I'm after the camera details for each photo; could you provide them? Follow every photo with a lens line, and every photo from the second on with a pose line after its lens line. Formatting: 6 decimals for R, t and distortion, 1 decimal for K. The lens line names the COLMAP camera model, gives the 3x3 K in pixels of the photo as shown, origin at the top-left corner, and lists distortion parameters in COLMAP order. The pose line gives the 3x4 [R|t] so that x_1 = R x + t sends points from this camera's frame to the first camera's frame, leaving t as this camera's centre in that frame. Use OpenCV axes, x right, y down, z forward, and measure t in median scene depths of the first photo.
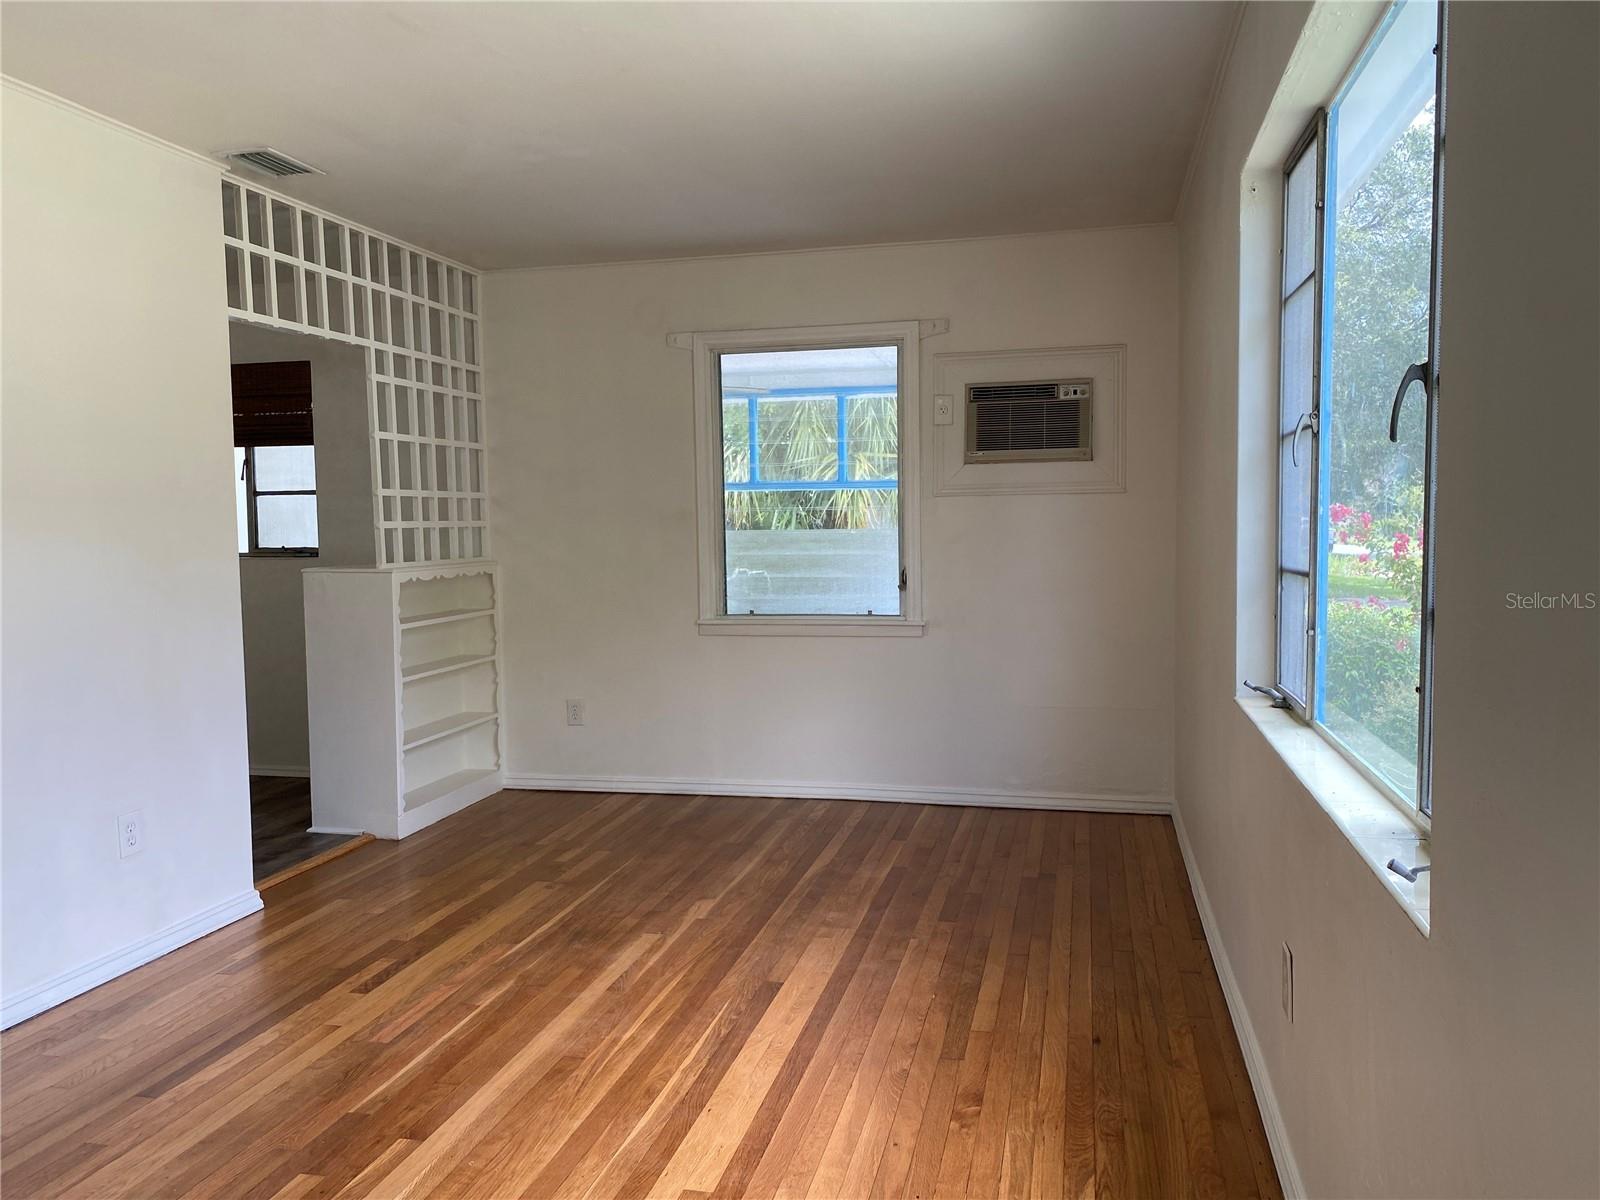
lens RADIAL K [[1288.0, 0, 844.0], [0, 1288.0, 636.1], [0, 0, 1]] dist [-0.042898, 0.063932]
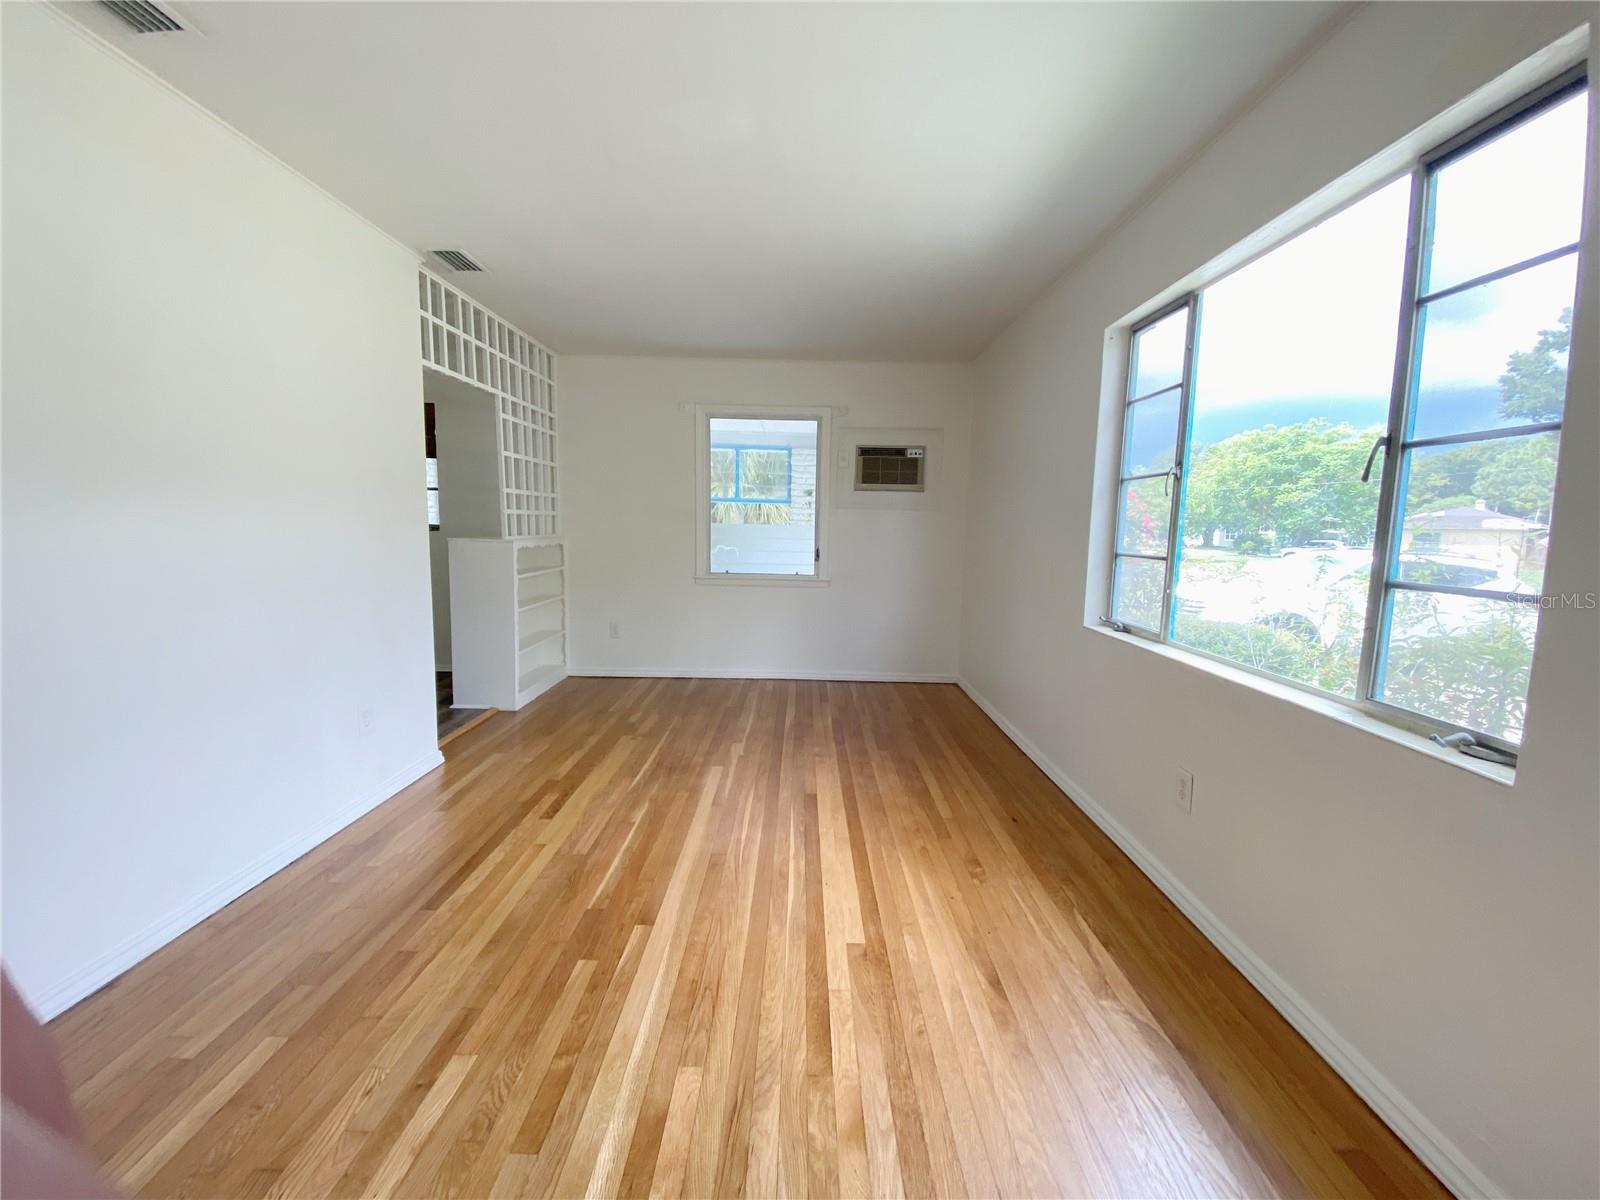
lens RADIAL K [[674.6, 0, 849.3], [0, 674.6, 609.3], [0, 0, 1]] dist [0.006494, -0.011489]
pose [[0.971801, 0.005517, 0.235739, -0.174169], [-0.014190, 0.999283, 0.035110, -0.002604], [-0.235376, -0.037465, 0.971182, 0.115452]]
